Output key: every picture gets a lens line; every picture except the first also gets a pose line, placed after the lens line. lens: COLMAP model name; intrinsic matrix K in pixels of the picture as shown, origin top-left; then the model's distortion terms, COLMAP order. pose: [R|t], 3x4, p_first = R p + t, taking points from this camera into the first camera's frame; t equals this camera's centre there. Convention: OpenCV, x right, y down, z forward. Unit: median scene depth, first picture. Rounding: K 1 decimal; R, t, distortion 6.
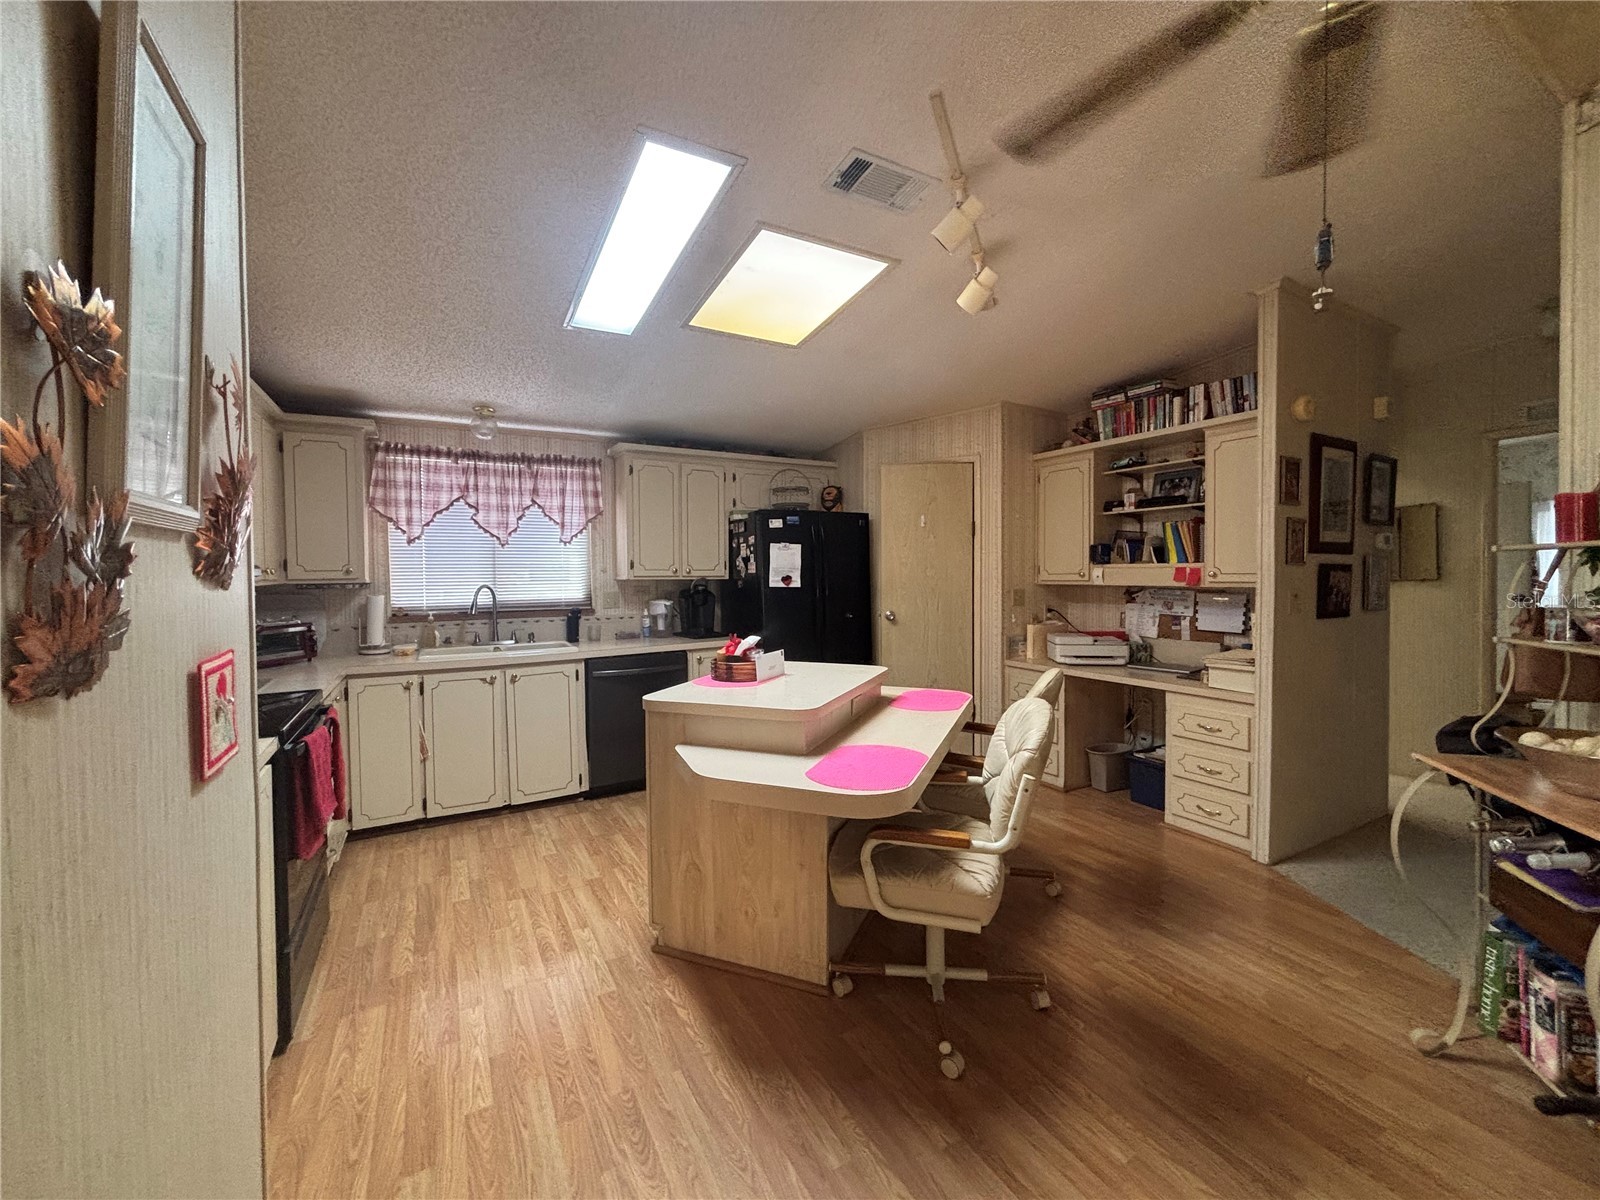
lens RADIAL K [[643.2, 0, 795.1], [0, 643.2, 587.8], [0, 0, 1]] dist [0.000283, -0.000196]
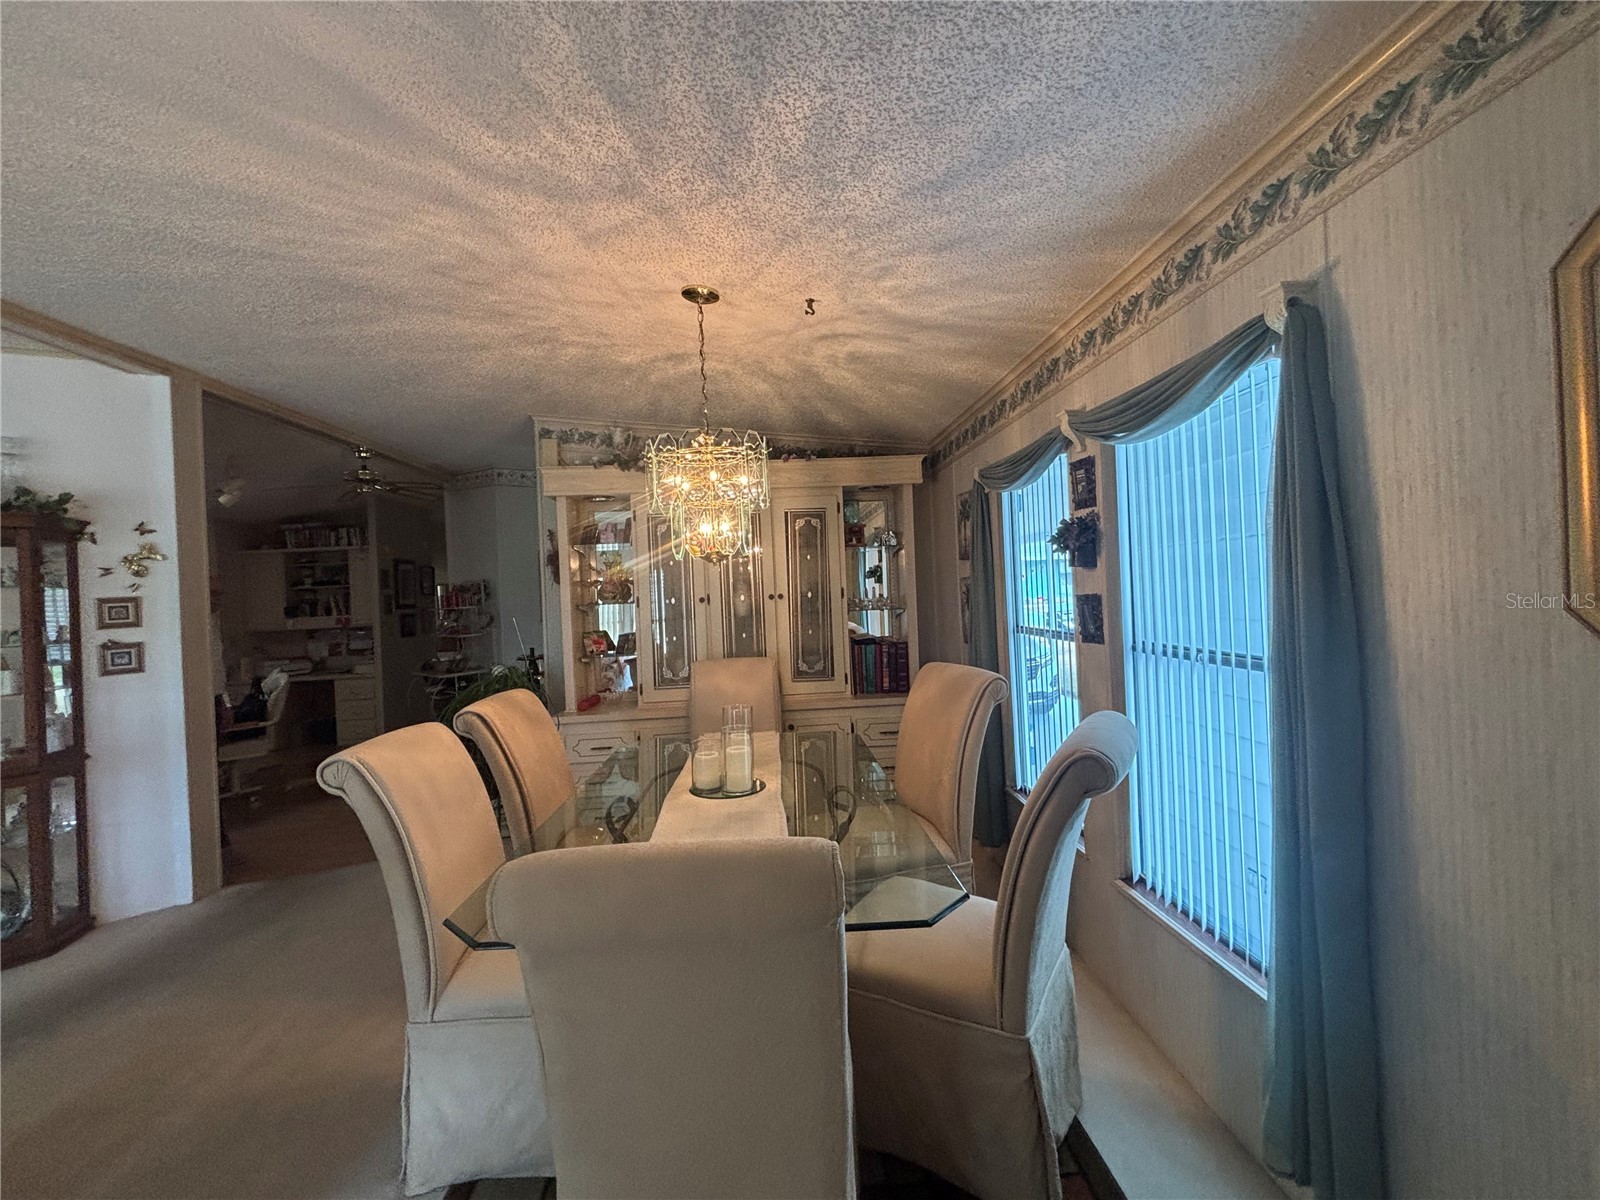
lens RADIAL K [[649.6, 0, 800.7], [0, 649.6, 591.5], [0, 0, 1]] dist [-0.001975, -0.001095]
pose [[0.413527, -0.008970, 0.910448, -0.563376], [0.067128, 0.997530, -0.020662, 0.021722], [-0.908014, 0.069660, 0.413108, -1.002433]]
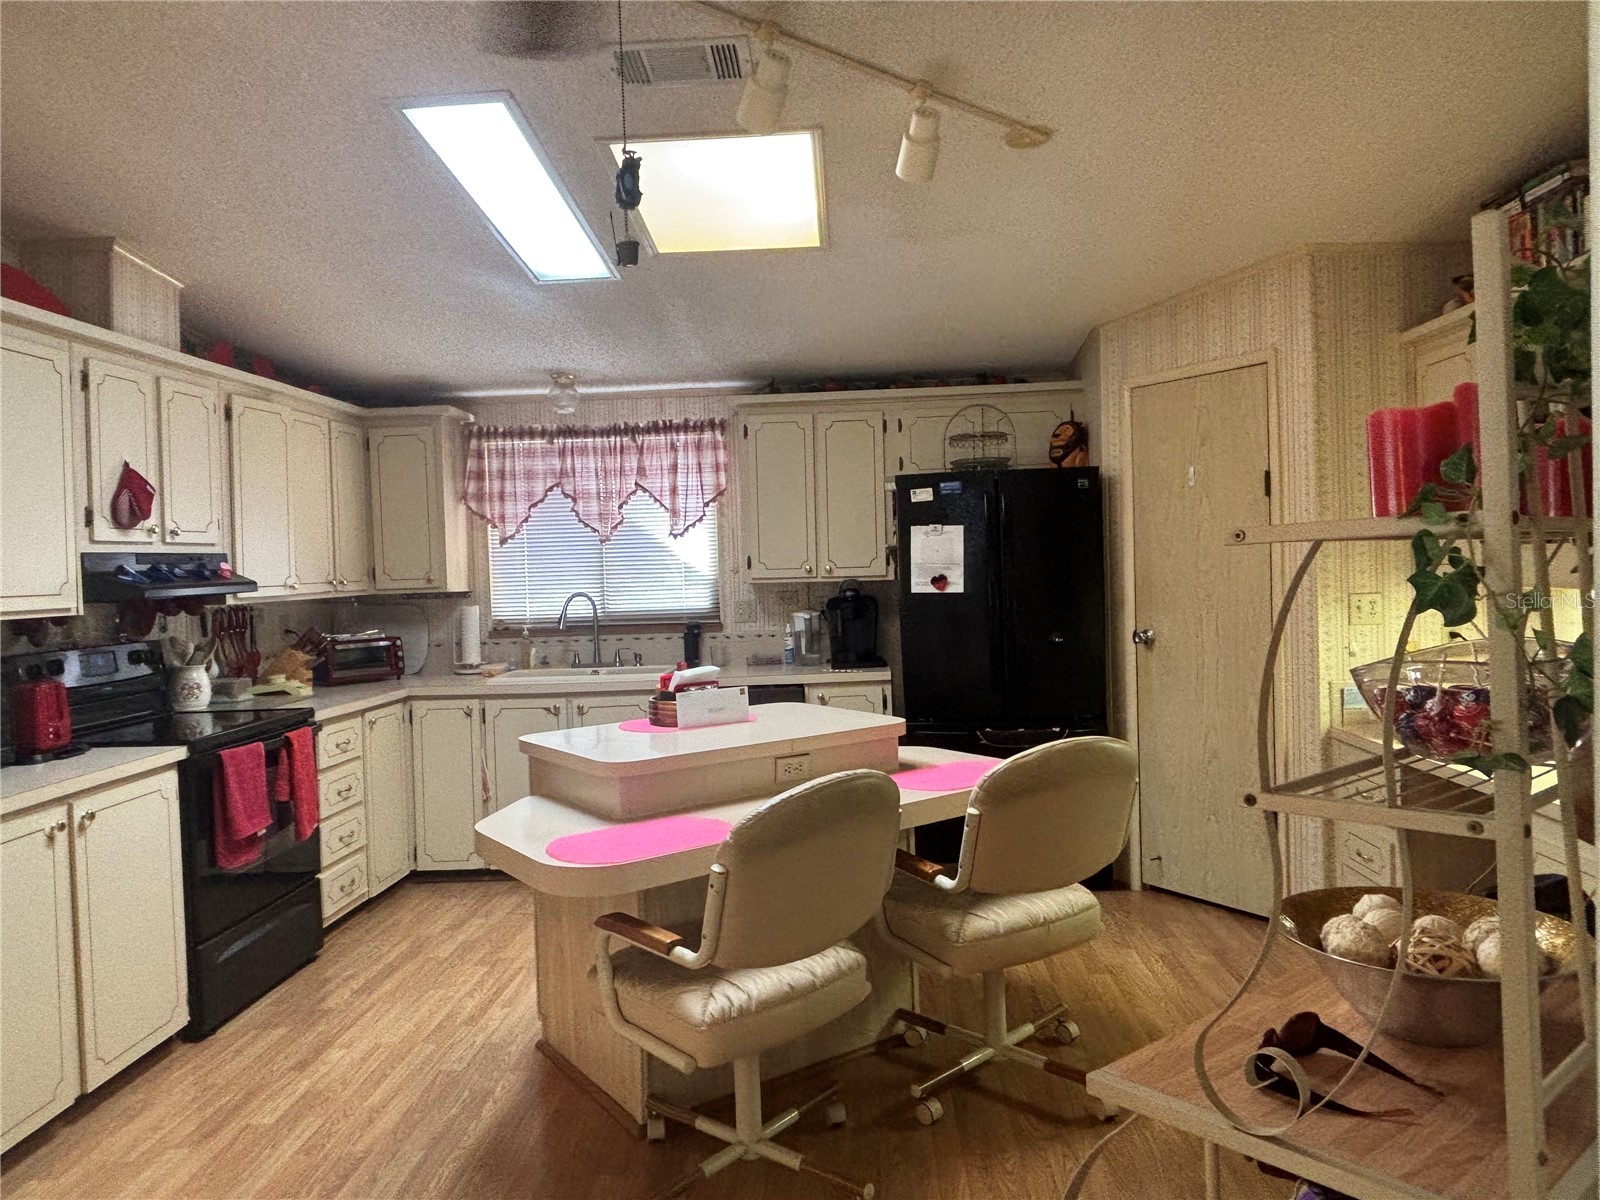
lens RADIAL K [[1073.8, 0, 795.7], [0, 1073.8, 586.8], [0, 0, 1]] dist [0.062879, -0.103619]
pose [[0.847166, -0.008526, -0.531259, 0.460617], [0.011102, 0.999937, 0.001655, -0.011056], [0.531212, -0.007300, 0.847208, 0.005447]]
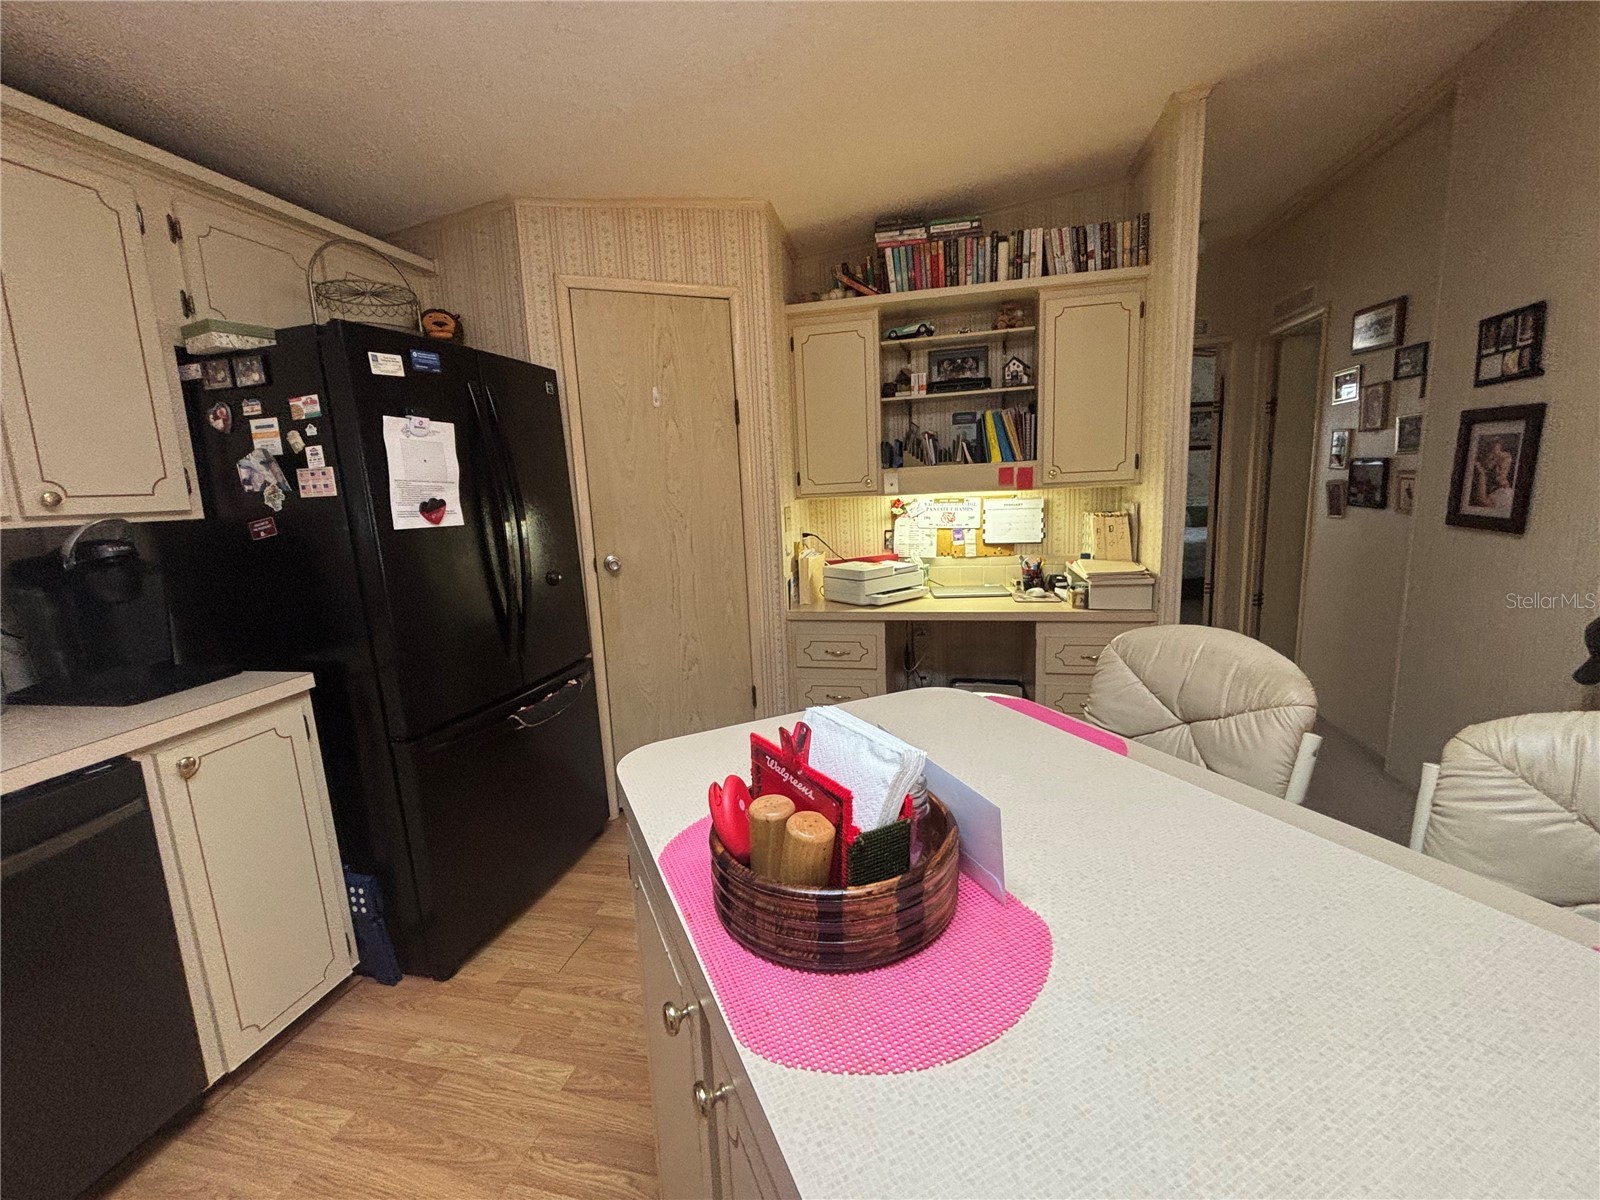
lens RADIAL K [[660.3, 0, 800.6], [0, 660.3, 586.5], [0, 0, 1]] dist [0.000189, -0.000240]
pose [[0.668004, -0.135218, 0.731769, -0.179944], [0.058038, 0.989824, 0.129921, -0.005333], [-0.741891, -0.044318, 0.669055, 0.565626]]
